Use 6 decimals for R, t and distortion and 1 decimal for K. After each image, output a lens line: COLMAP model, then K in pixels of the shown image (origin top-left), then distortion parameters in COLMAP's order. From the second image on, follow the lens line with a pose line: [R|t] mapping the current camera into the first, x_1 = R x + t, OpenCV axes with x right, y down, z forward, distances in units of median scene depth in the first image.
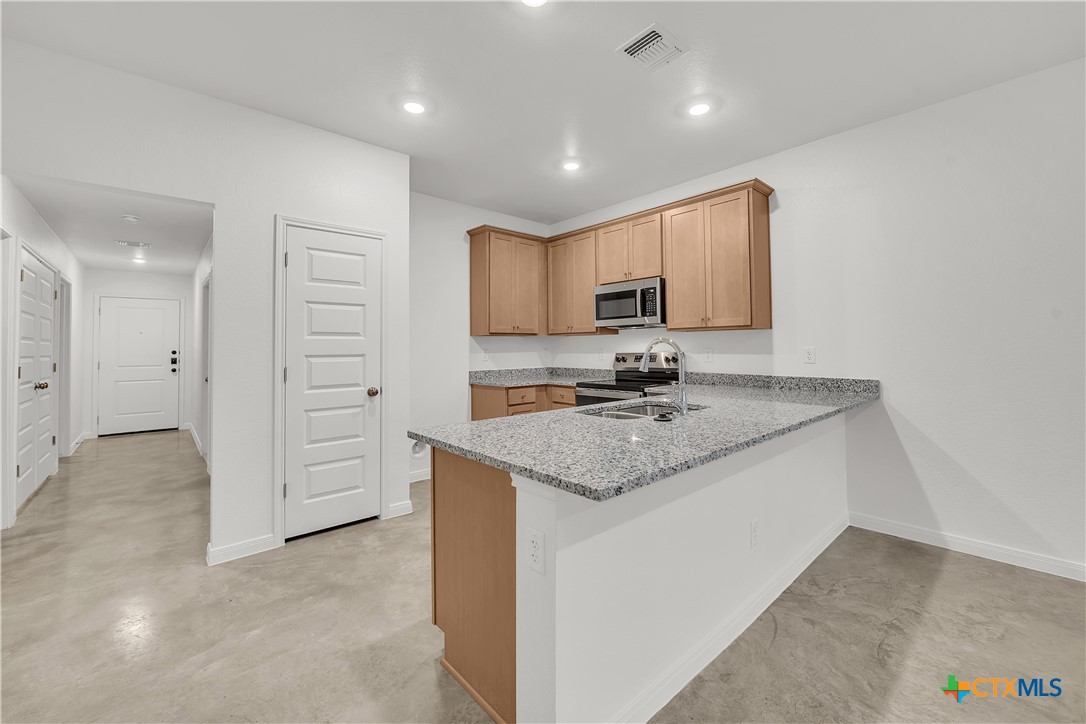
lens RADIAL K [[435.6, 0, 548.8], [0, 435.6, 345.8], [0, 0, 1]] dist [-0.010992, -0.001162]
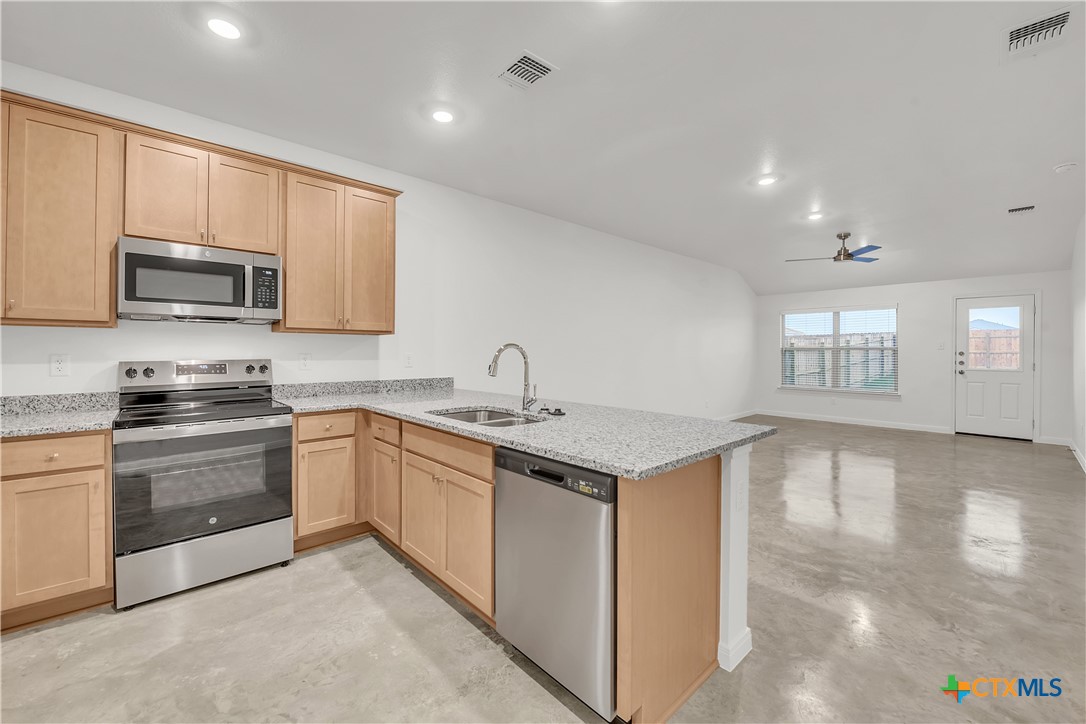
lens RADIAL K [[435.6, 0, 549.3], [0, 435.6, 350.9], [0, 0, 1]] dist [-0.010992, -0.001162]
pose [[-0.020849, 0.011914, 0.999712, -0.435234], [-0.006312, 0.999907, -0.012048, 0.006650], [-0.999763, -0.006561, -0.020772, 0.496074]]
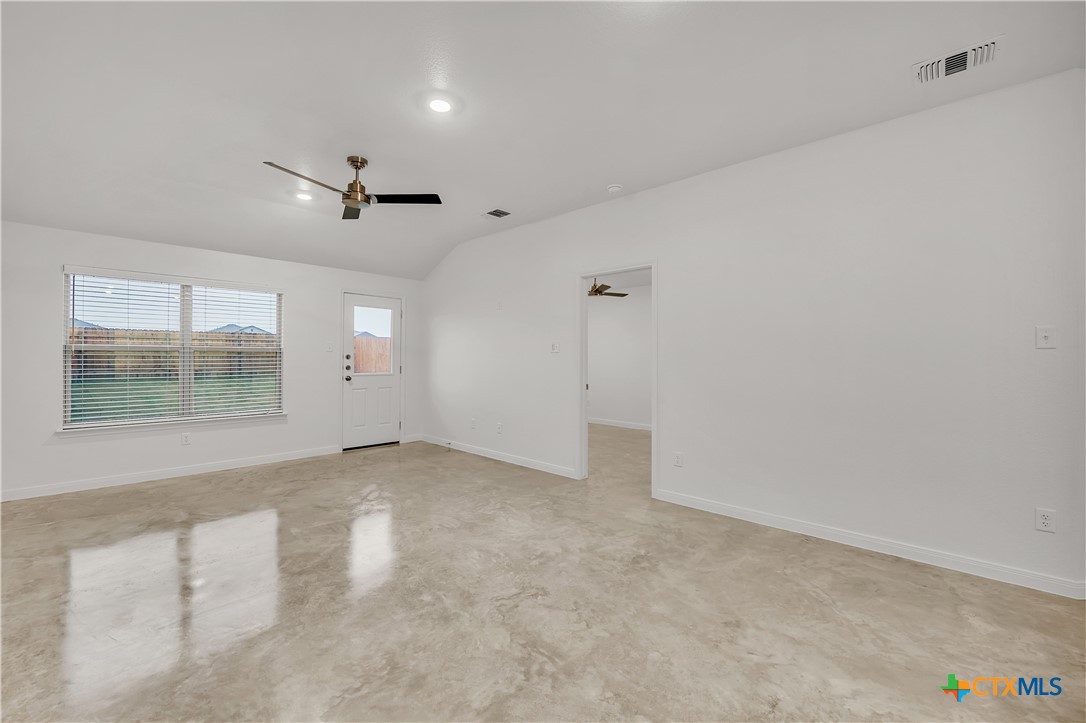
lens RADIAL K [[435.6, 0, 546.7], [0, 435.6, 363.4], [0, 0, 1]] dist [-0.010992, -0.001162]
pose [[-0.994758, 0.008619, -0.101889, 0.598906], [0.007101, 0.999858, 0.015250, -0.007815], [0.102006, 0.014446, -0.994679, 0.399686]]
